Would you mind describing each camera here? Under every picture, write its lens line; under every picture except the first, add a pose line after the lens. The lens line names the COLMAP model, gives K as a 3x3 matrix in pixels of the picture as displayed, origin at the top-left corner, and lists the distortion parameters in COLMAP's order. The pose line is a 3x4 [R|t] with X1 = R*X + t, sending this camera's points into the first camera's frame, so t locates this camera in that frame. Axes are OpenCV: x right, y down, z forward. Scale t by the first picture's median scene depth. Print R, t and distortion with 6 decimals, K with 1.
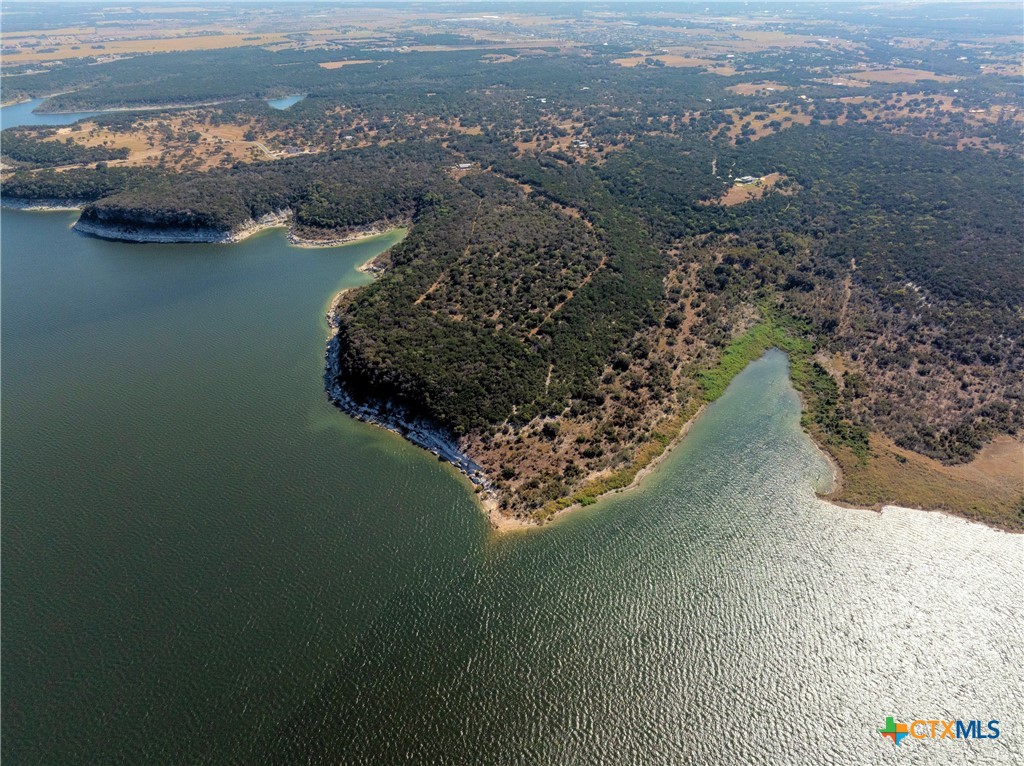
lens RADIAL K [[719.9, 0, 512.0], [0, 719.9, 383.0], [0, 0, 1]] dist [-0.040916, 0.007637]
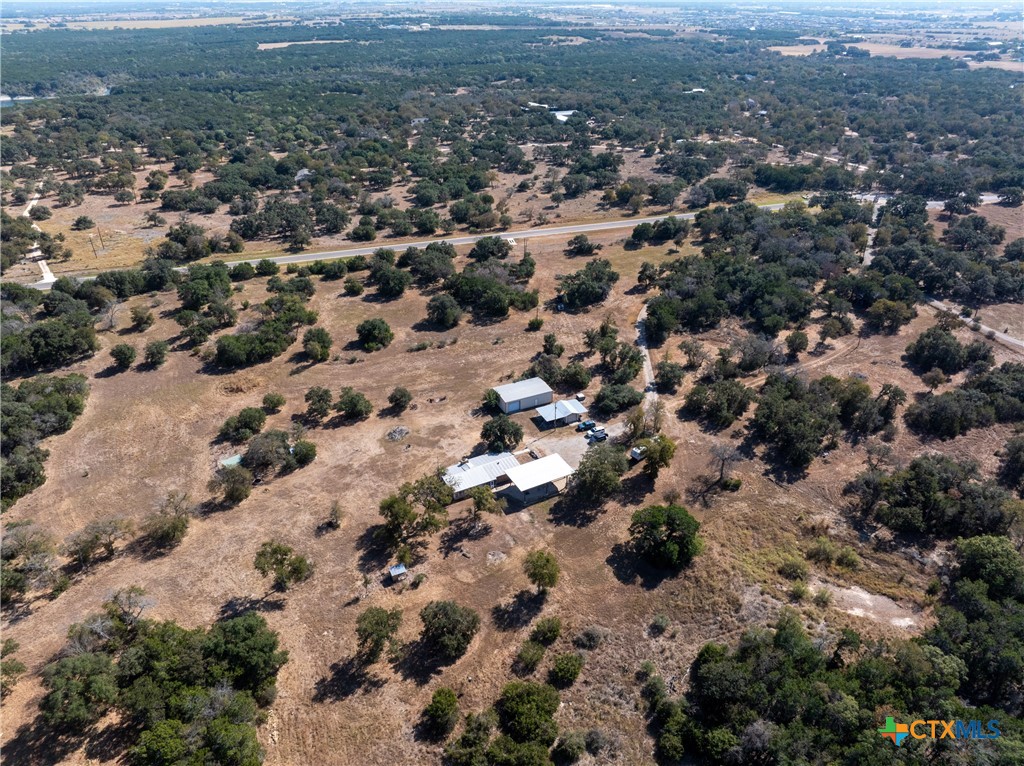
lens RADIAL K [[719.9, 0, 512.0], [0, 719.9, 383.0], [0, 0, 1]] dist [-0.040916, 0.007637]
pose [[0.984183, 0.087293, -0.154153, 0.149883], [-0.089417, 0.995970, -0.006884, -0.458469], [0.152931, 0.020559, 0.988023, 1.148690]]
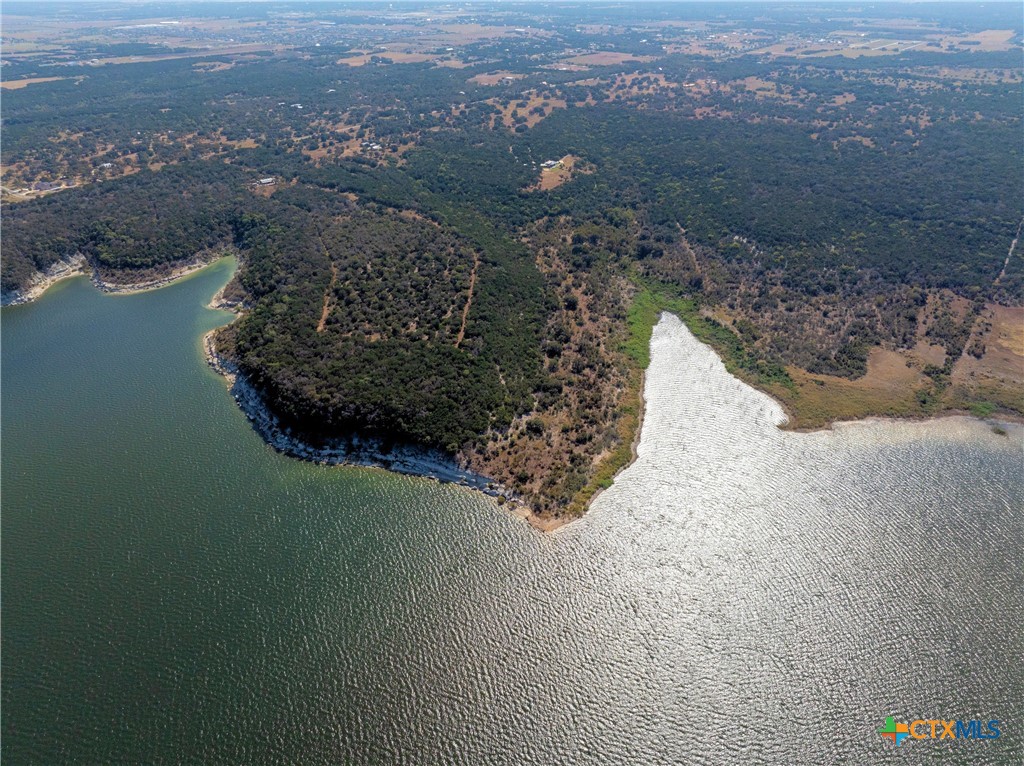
lens RADIAL K [[719.9, 0, 512.0], [0, 719.9, 383.0], [0, 0, 1]] dist [-0.040916, 0.007637]
pose [[0.916085, -0.204230, 0.345078, -0.174998], [0.203369, 0.978320, 0.039120, -0.022620], [-0.345586, 0.034341, 0.937758, 0.039694]]
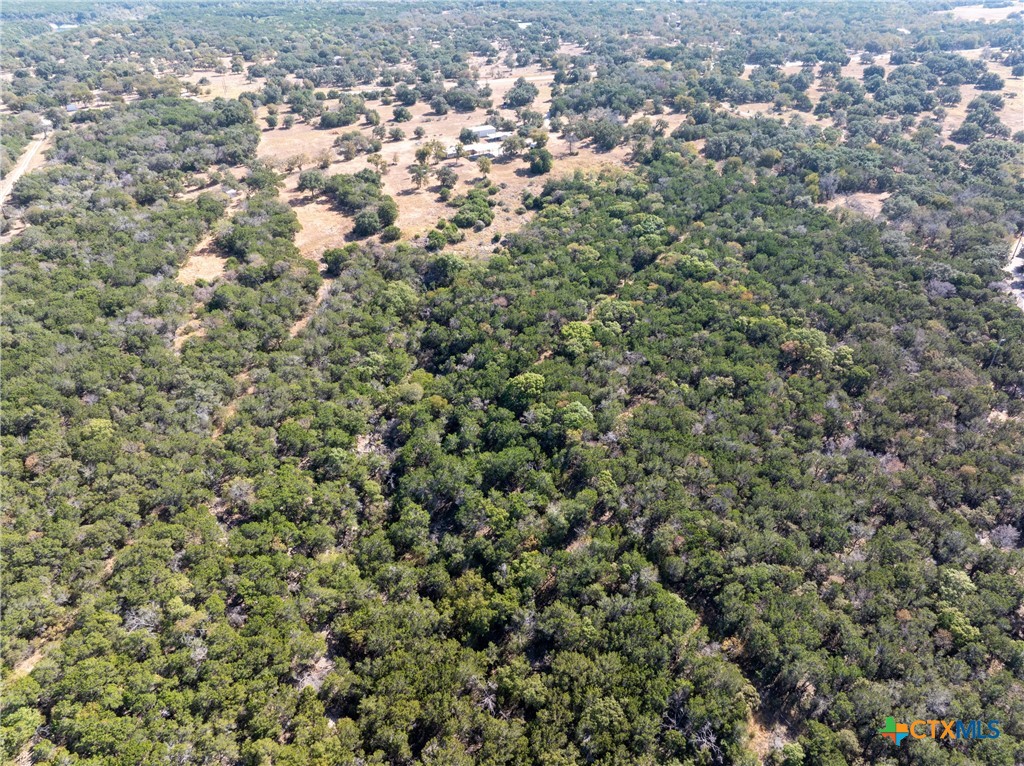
lens RADIAL K [[719.9, 0, 512.0], [0, 719.9, 383.0], [0, 0, 1]] dist [-0.040916, 0.007637]
pose [[0.987495, 0.081507, -0.134942, 0.206322], [-0.074392, 0.995601, 0.056966, -0.337262], [0.138992, -0.046216, 0.989215, 0.941869]]
